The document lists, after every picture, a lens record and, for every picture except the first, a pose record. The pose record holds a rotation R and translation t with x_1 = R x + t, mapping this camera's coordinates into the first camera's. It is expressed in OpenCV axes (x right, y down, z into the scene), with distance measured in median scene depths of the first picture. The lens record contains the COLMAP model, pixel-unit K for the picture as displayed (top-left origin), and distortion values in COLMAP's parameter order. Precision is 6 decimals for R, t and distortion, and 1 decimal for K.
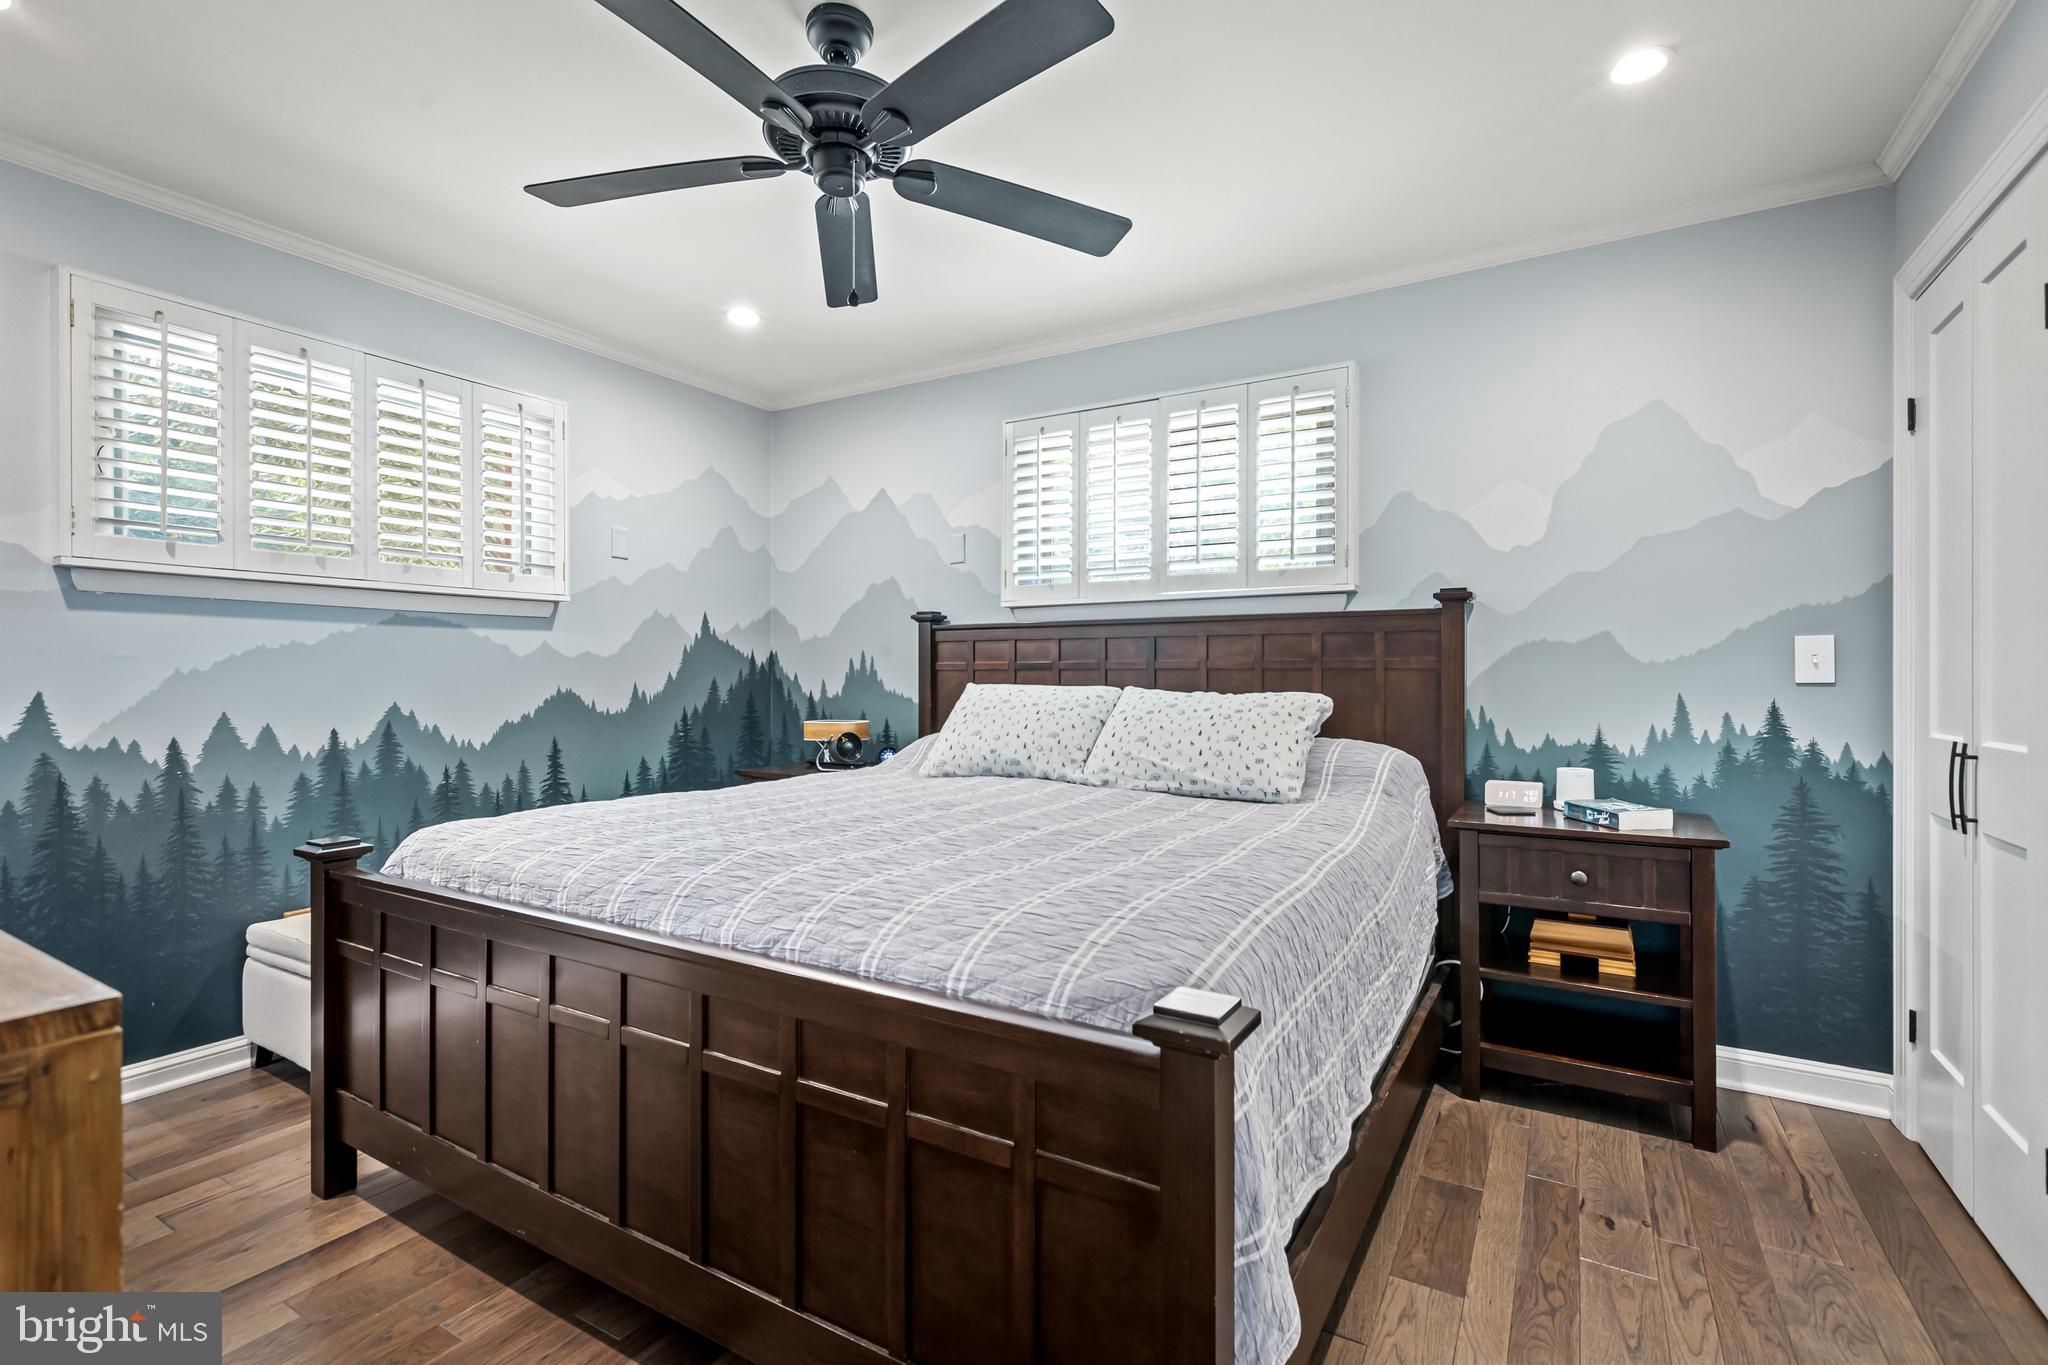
lens RADIAL K [[935.2, 0, 1038.2], [0, 935.2, 684.2], [0, 0, 1]] dist [-0.001285, 0.000723]
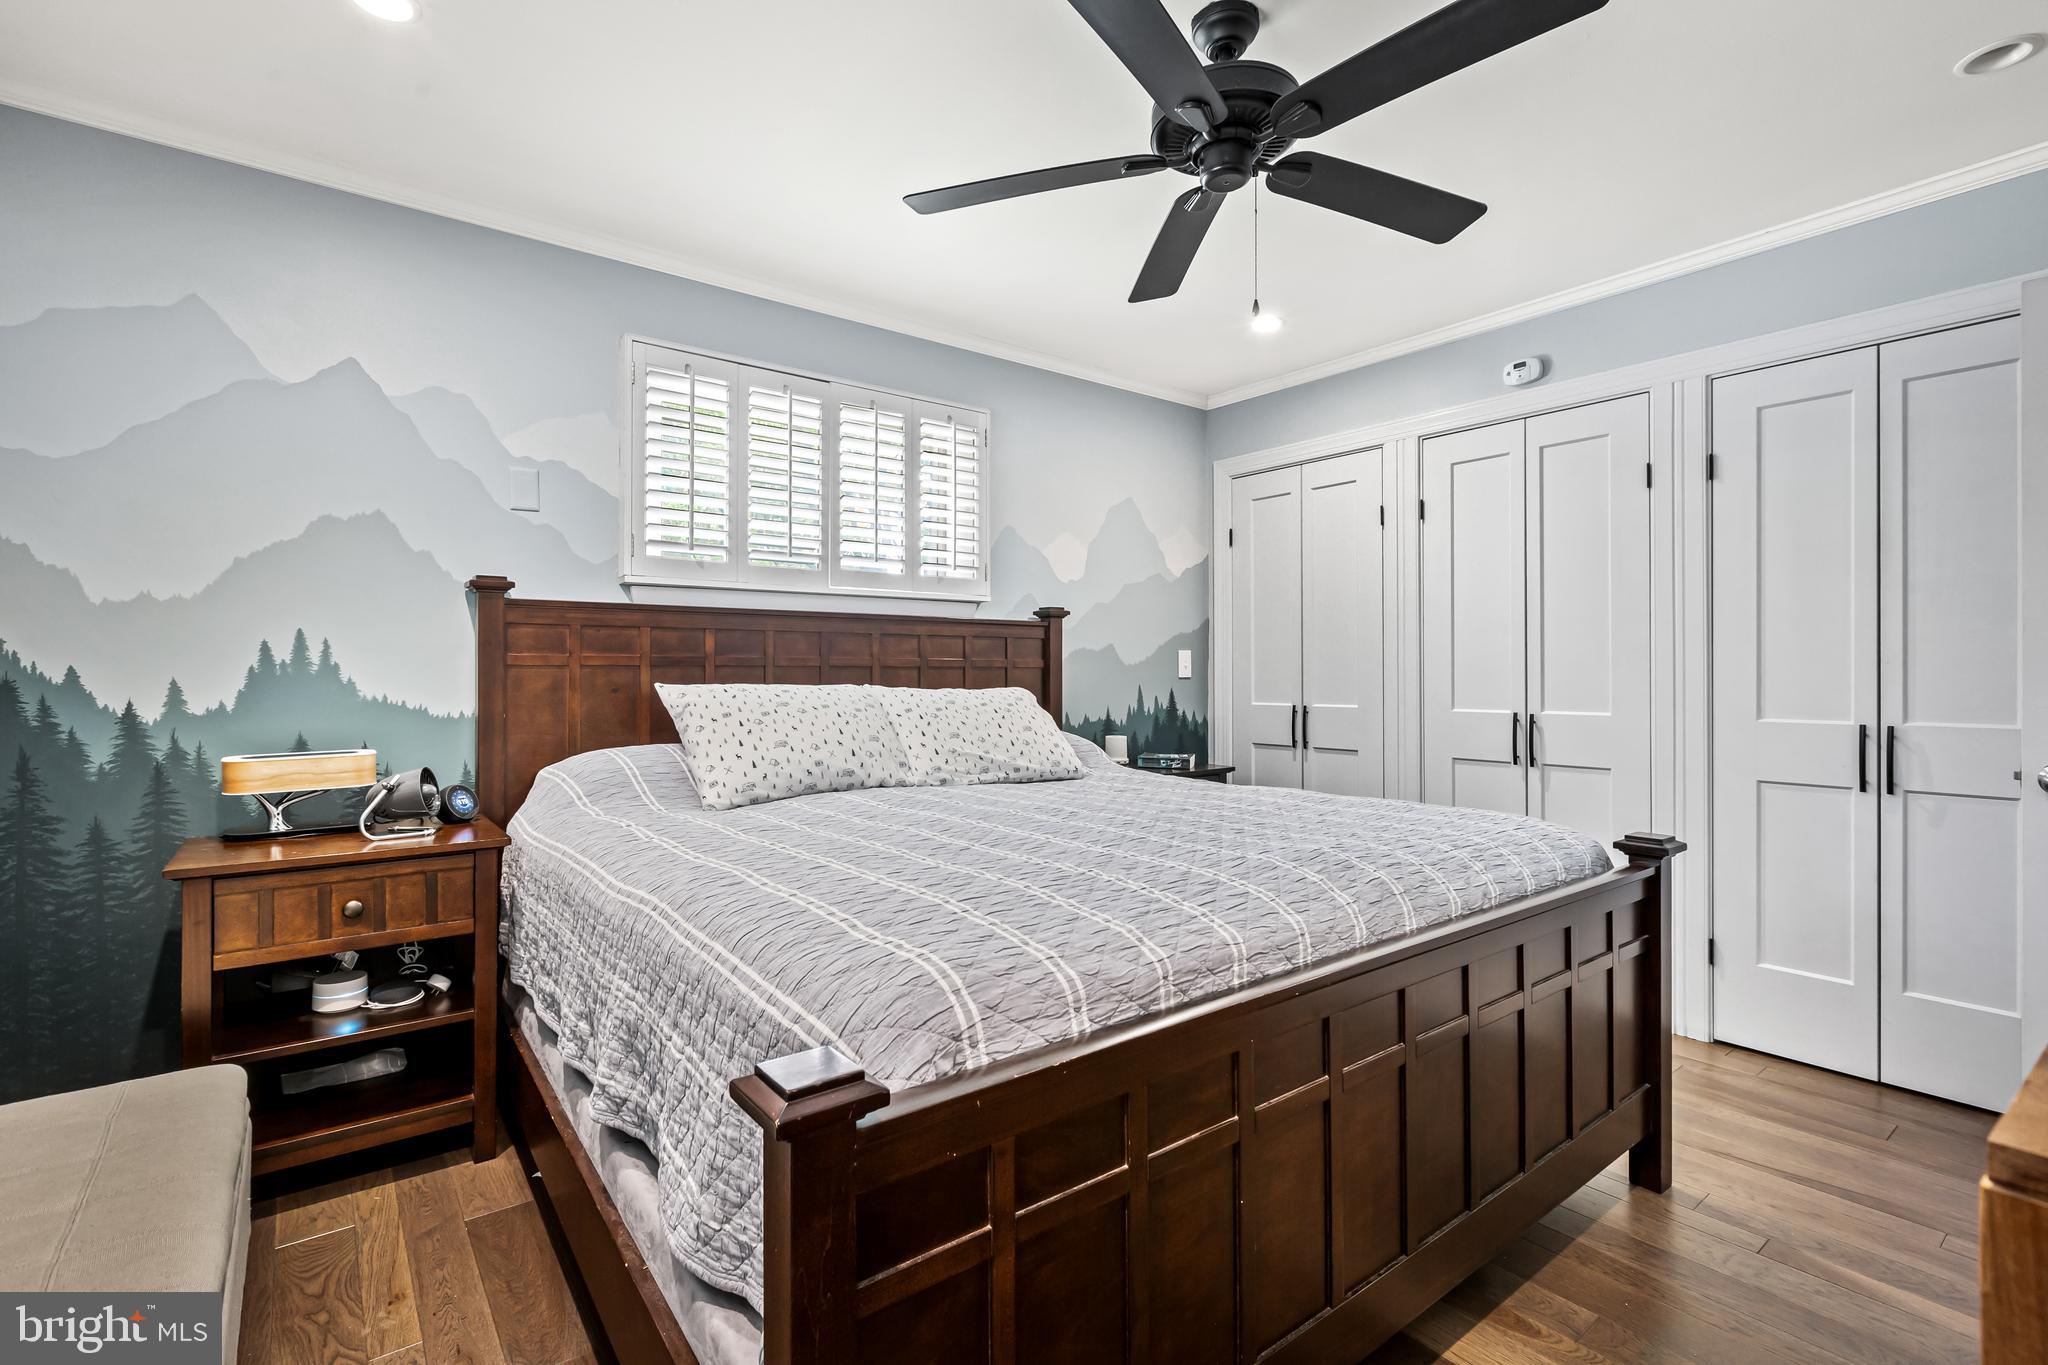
lens RADIAL K [[935.2, 0, 1025.2], [0, 935.2, 673.6], [0, 0, 1]] dist [-0.001285, 0.000723]
pose [[0.367266, -0.001551, 0.930115, -0.776078], [0.006147, 0.999981, -0.000760, -0.007437], [-0.930096, 0.005996, 0.367269, 0.527731]]
